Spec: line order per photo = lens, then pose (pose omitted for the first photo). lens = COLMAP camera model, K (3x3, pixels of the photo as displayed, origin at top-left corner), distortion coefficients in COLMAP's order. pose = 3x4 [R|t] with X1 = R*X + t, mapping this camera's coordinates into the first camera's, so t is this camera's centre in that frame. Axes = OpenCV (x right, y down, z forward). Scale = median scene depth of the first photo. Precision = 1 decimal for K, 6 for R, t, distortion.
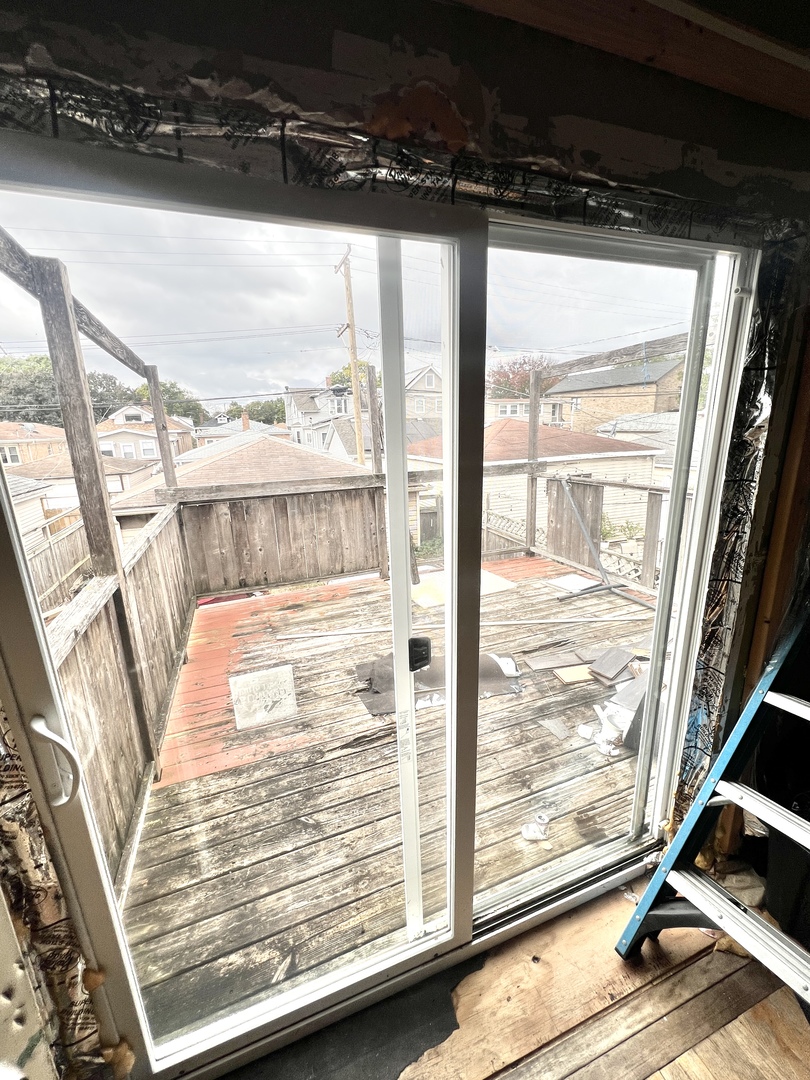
lens RADIAL K [[442.0, 0, 405.7], [0, 442.0, 535.3], [0, 0, 1]] dist [-0.000443, 0.000038]
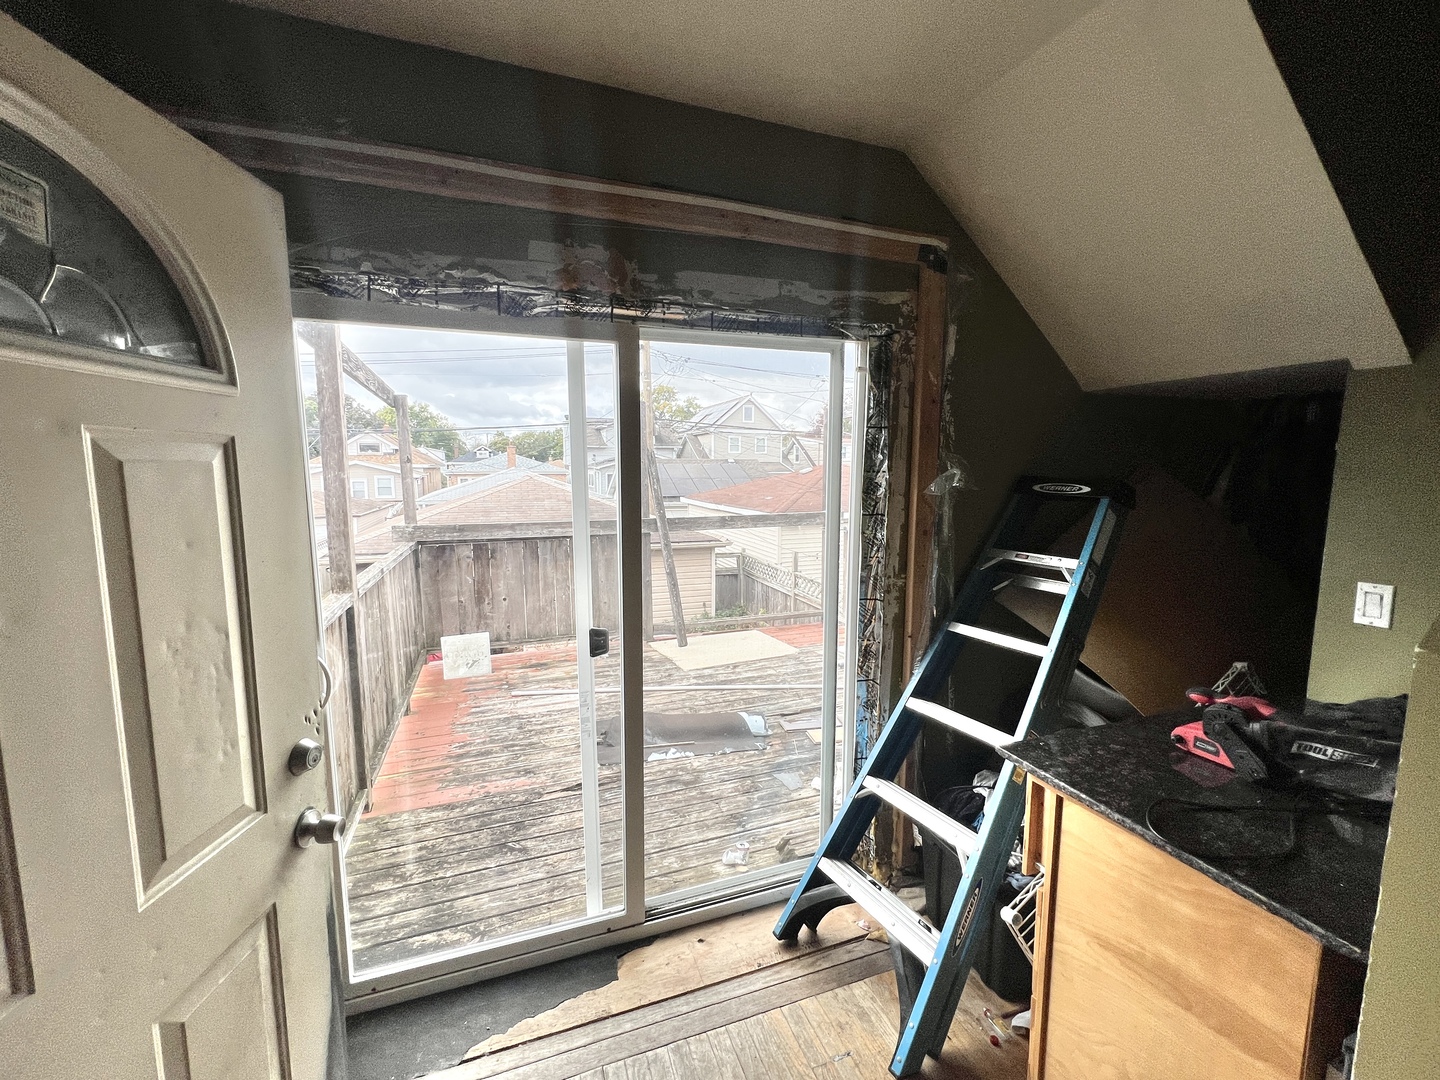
lens RADIAL K [[589.3, 0, 714.0], [0, 589.3, 539.0], [0, 0, 1]] dist [-0.000443, 0.000038]
pose [[0.999467, 0.031683, -0.007884, 0.188567], [-0.032415, 0.991804, -0.123588, 0.091905], [0.003904, 0.123778, 0.992302, -0.354676]]
